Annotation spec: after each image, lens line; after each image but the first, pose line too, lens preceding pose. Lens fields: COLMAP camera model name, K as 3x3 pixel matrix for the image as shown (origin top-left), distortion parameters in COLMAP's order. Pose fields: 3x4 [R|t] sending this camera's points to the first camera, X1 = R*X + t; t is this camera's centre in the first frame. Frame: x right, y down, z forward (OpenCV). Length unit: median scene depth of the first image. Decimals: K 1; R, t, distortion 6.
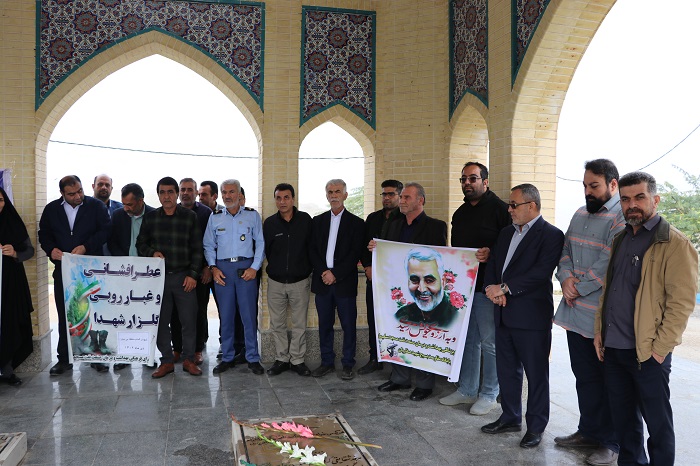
lens RADIAL K [[581.9, 0, 347.3], [0, 581.9, 237.5], [0, 0, 1]] dist [-0.181647, 0.157598]
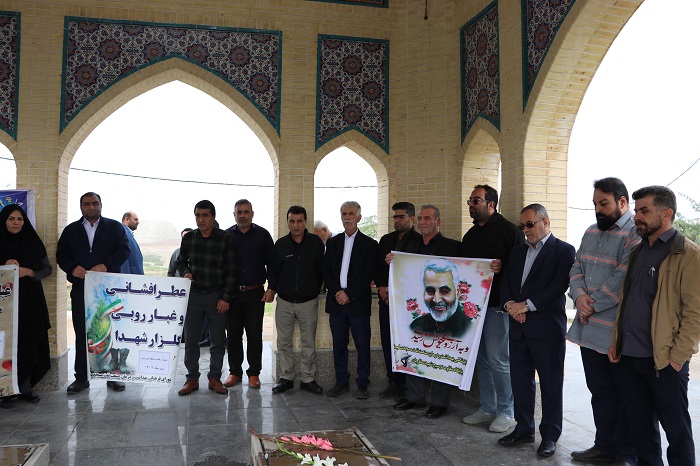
lens RADIAL K [[581.9, 0, 347.9], [0, 581.9, 237.5], [0, 0, 1]] dist [-0.181647, 0.157598]
pose [[0.999951, 0.001464, -0.009758, -0.015042], [-0.001990, 0.998531, -0.054153, 0.018199], [0.009665, 0.054170, 0.998485, -0.018367]]
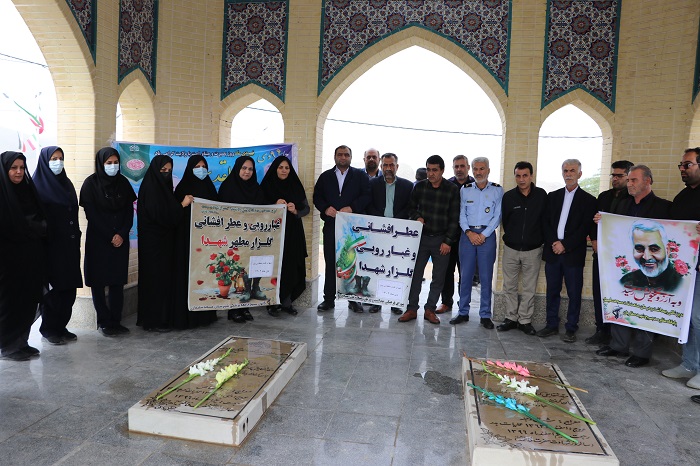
lens RADIAL K [[581.9, 0, 345.3], [0, 581.9, 240.1], [0, 0, 1]] dist [-0.181647, 0.157598]
pose [[0.913377, 0.070609, -0.400946, 0.028035], [-0.051281, 0.996955, 0.058749, 0.011000], [0.403873, -0.033099, 0.914216, -0.145021]]
